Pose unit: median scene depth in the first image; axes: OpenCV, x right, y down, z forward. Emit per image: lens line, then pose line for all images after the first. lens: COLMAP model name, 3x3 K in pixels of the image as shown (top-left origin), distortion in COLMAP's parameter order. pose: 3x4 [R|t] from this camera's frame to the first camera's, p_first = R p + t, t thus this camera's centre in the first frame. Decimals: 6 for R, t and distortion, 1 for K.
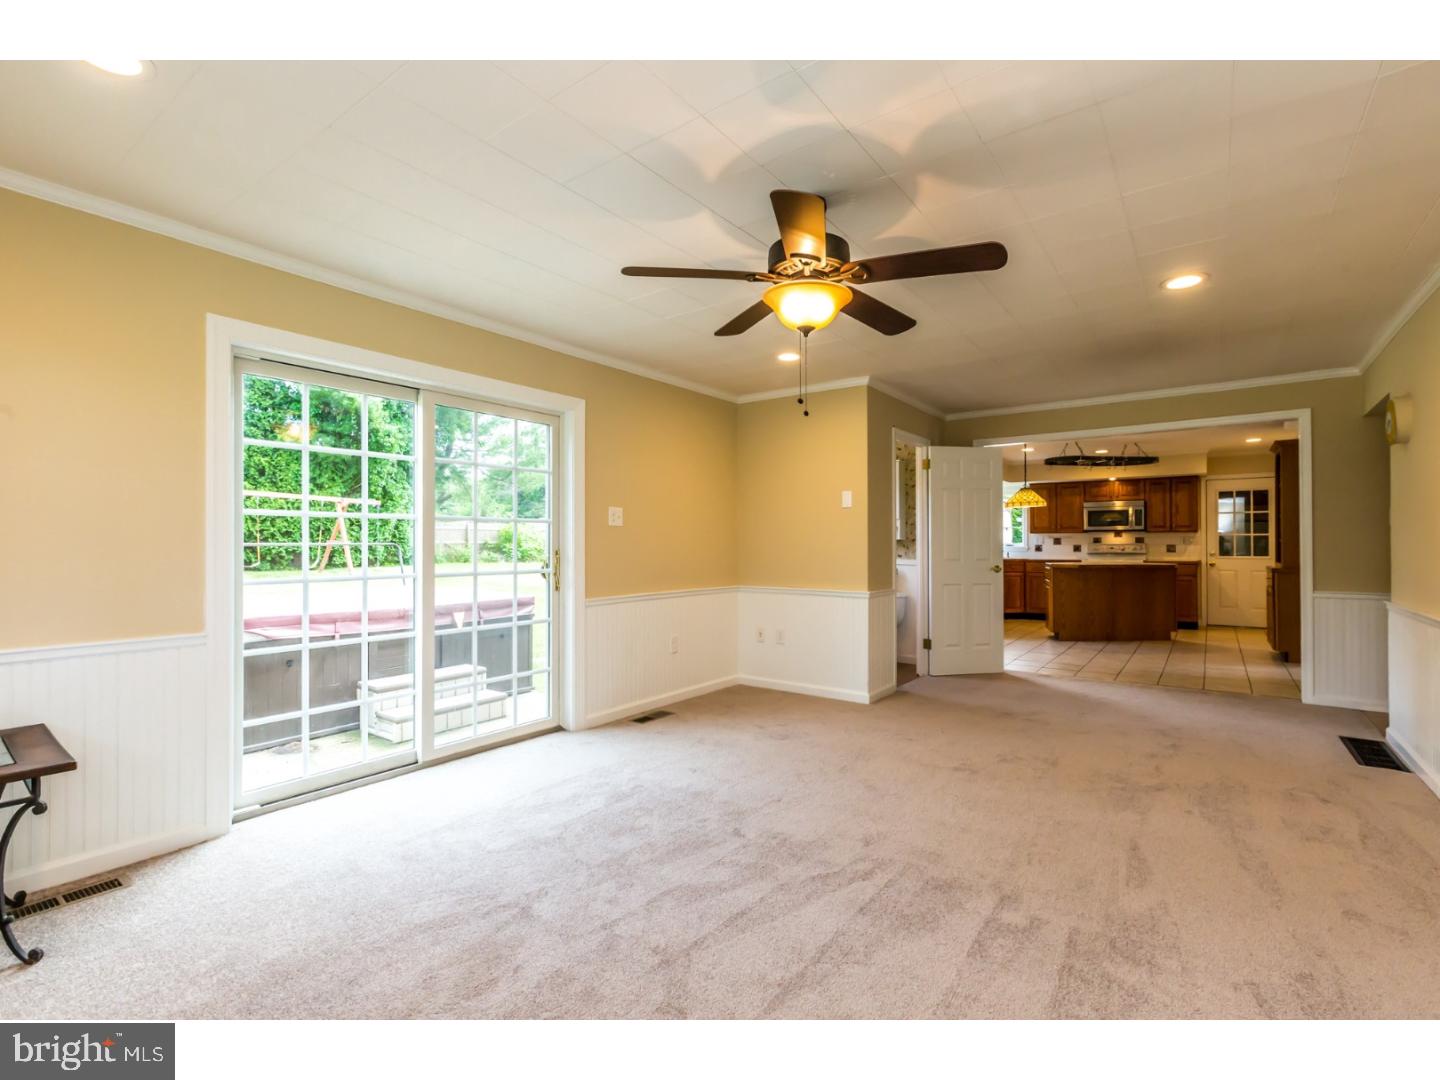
lens RADIAL K [[649.9, 0, 734.4], [0, 649.9, 542.2], [0, 0, 1]] dist [-0.001410, 0.000375]
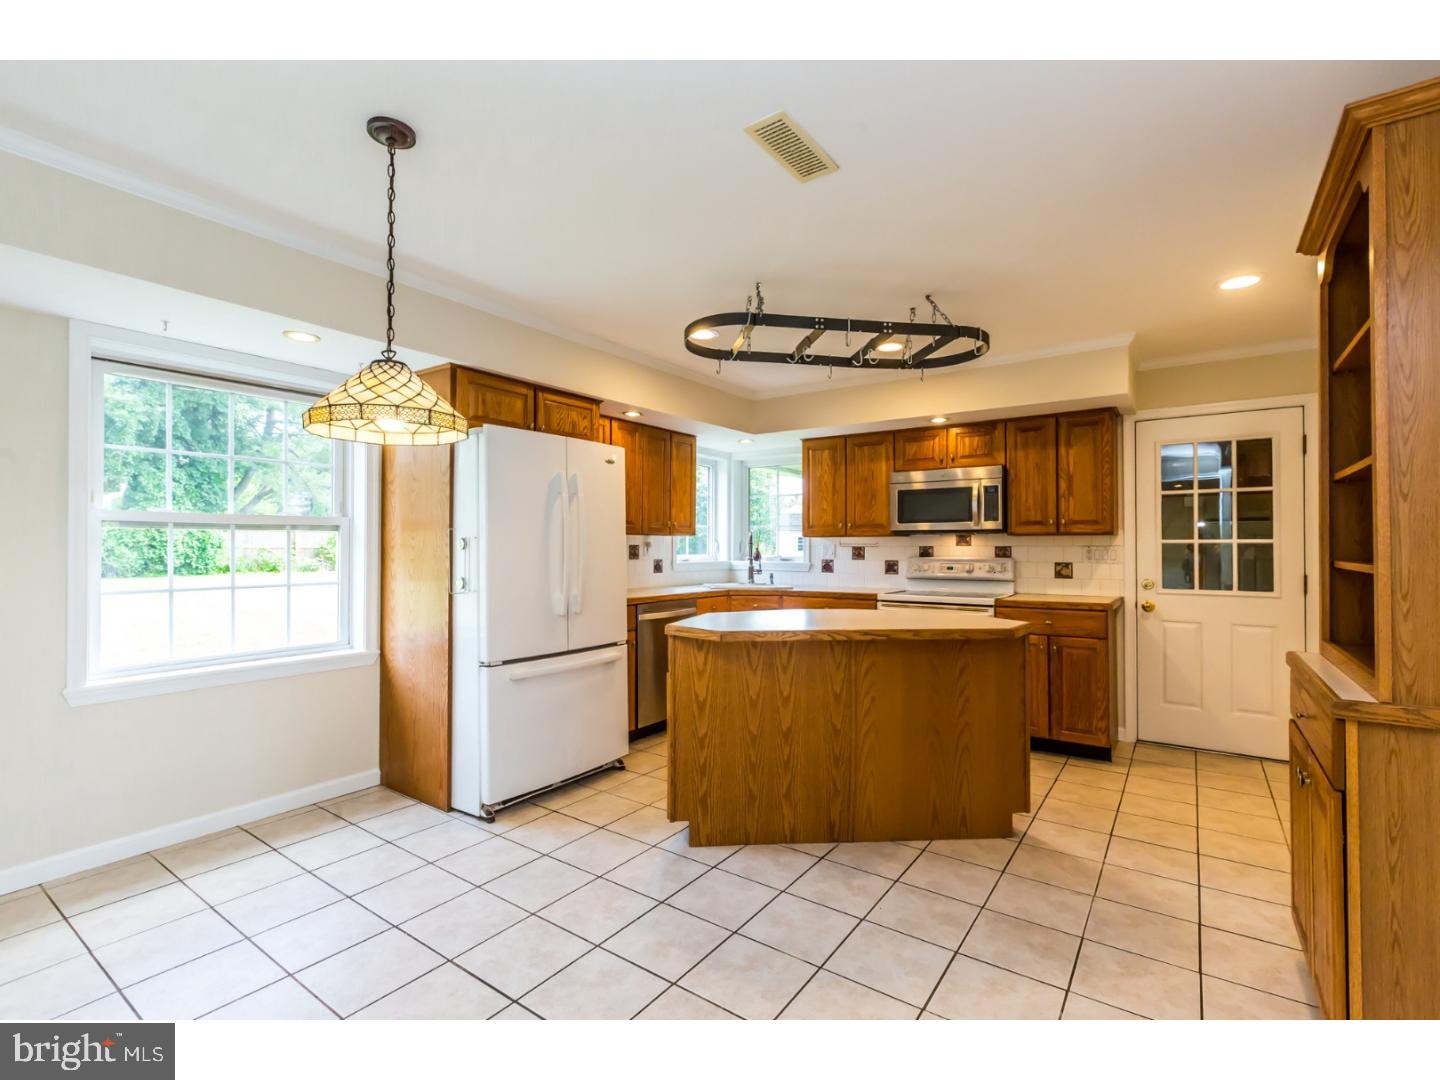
lens RADIAL K [[649.9, 0, 734.4], [0, 649.9, 542.2], [0, 0, 1]] dist [-0.001410, 0.000375]
pose [[0.999724, 0.005303, 0.022877, 0.414981], [-0.005110, 0.999951, -0.008478, -0.005369], [-0.022921, 0.008359, 0.999702, 0.525815]]
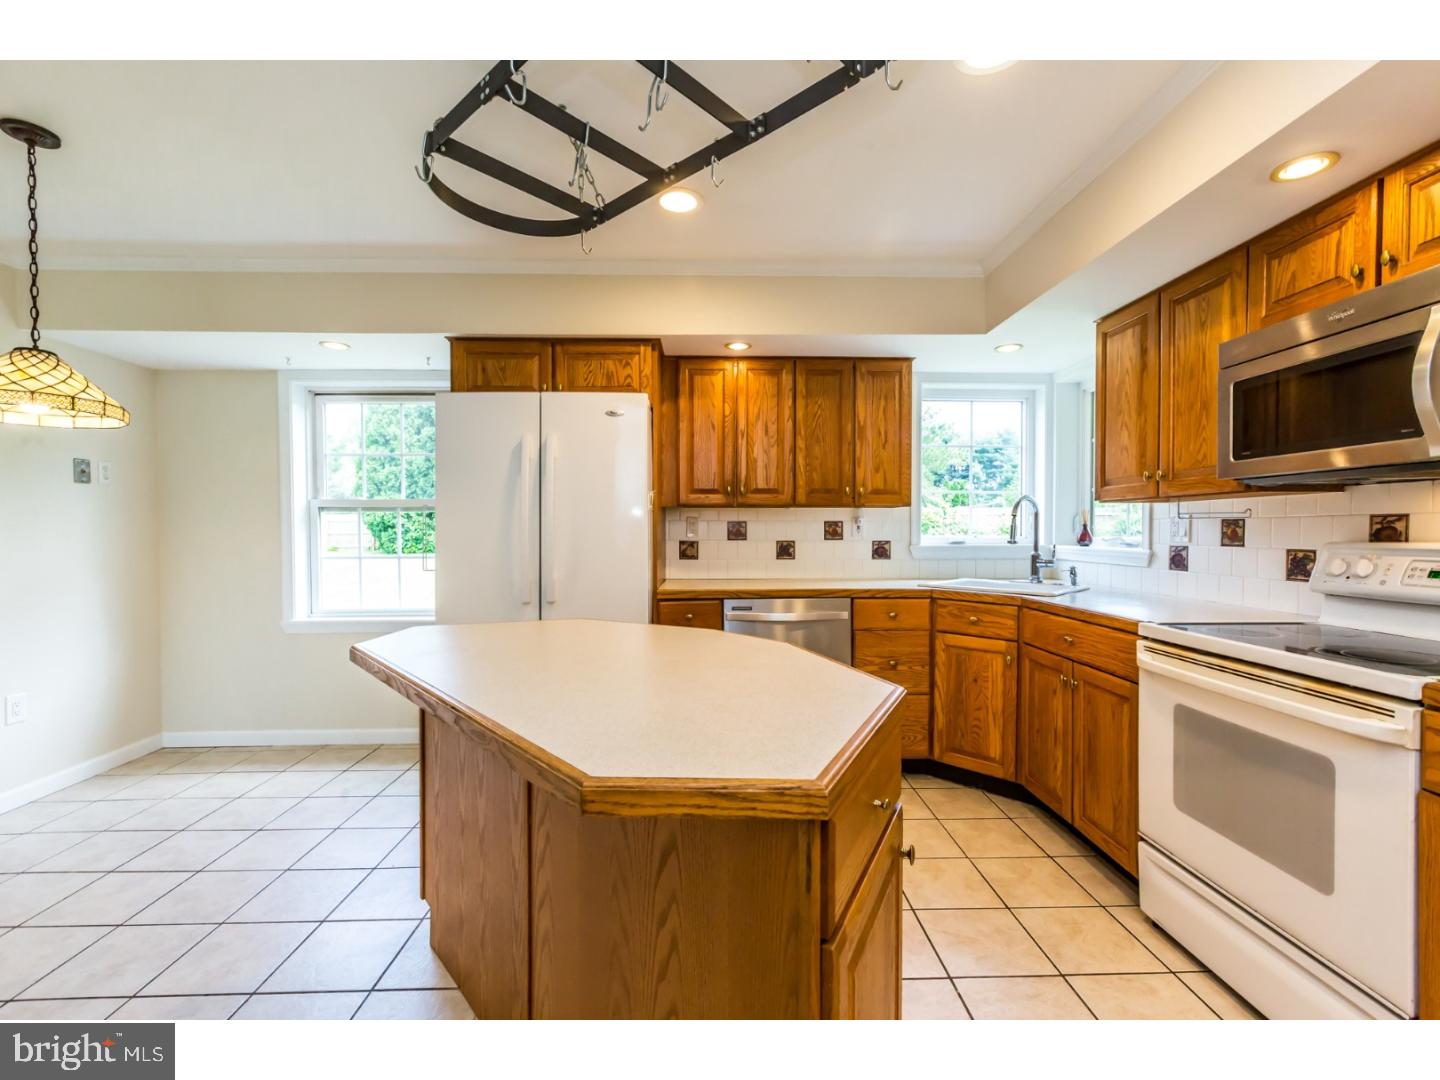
lens RADIAL K [[634.6, 0, 720.0], [0, 634.6, 540.0], [0, 0, 1]] dist [-0.001668, 0.000528]
pose [[0.616863, 0.014824, -0.786931, 0.603899], [-0.000886, 0.999835, 0.018141, -0.002716], [0.787070, -0.010493, 0.616774, 0.755439]]
